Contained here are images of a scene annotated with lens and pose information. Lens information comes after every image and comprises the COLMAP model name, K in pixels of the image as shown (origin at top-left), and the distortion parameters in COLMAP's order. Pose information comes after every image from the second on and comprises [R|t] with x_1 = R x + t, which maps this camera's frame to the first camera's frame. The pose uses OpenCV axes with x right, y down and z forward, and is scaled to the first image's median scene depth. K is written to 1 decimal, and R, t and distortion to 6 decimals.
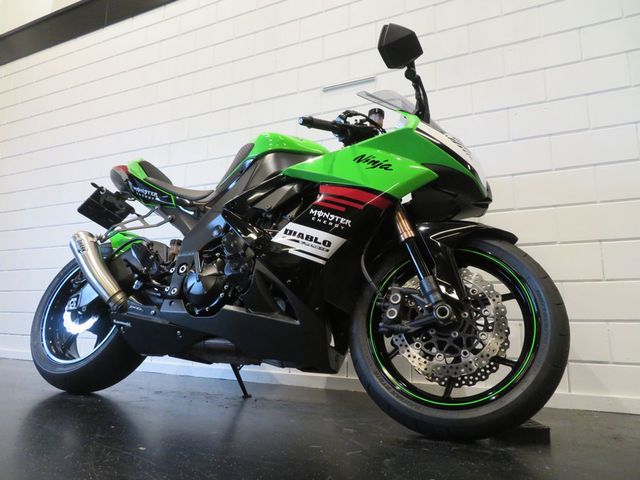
lens RADIAL K [[451.7, 0, 320.0], [0, 451.7, 240.0], [0, 0, 1]] dist [0.000377, -0.003567]
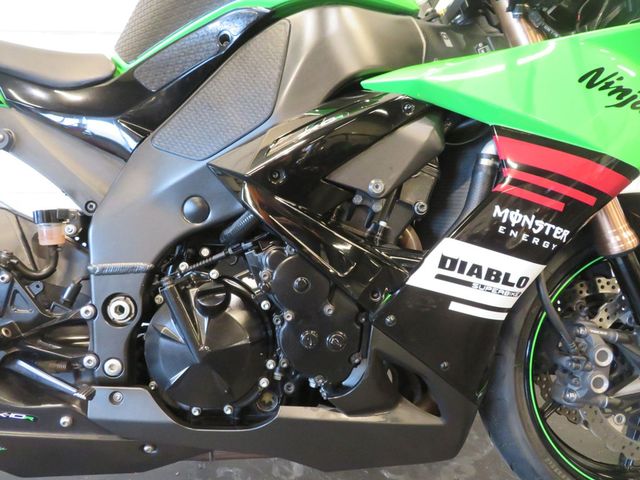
lens RADIAL K [[450.8, 0, 320.0], [0, 450.8, 240.0], [0, 0, 1]] dist [-0.004062, -0.001321]
pose [[0.887989, -0.144488, 0.436577, -0.363574], [-0.079580, 0.886754, 0.455340, -0.223590], [-0.452927, -0.439080, 0.775929, 0.734866]]
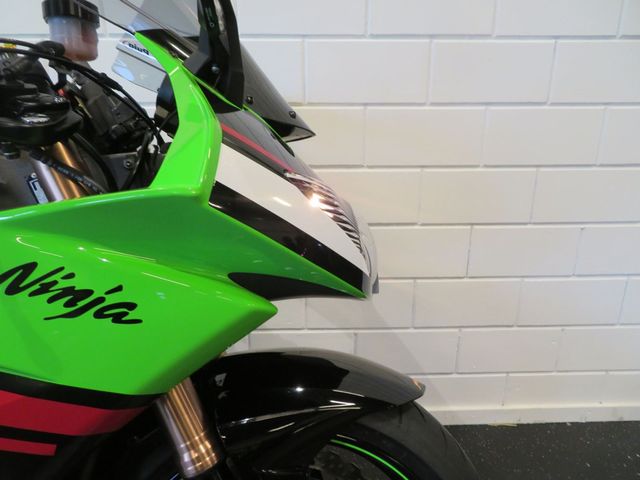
lens RADIAL K [[457.2, 0, 320.0], [0, 457.2, 240.0], [0, 0, 1]] dist [-0.002579, -0.002653]
pose [[0.892109, -0.142219, 0.428854, 0.142941], [-0.075902, 0.888506, 0.452544, -0.356306], [-0.445400, -0.436269, 0.781849, 0.718259]]
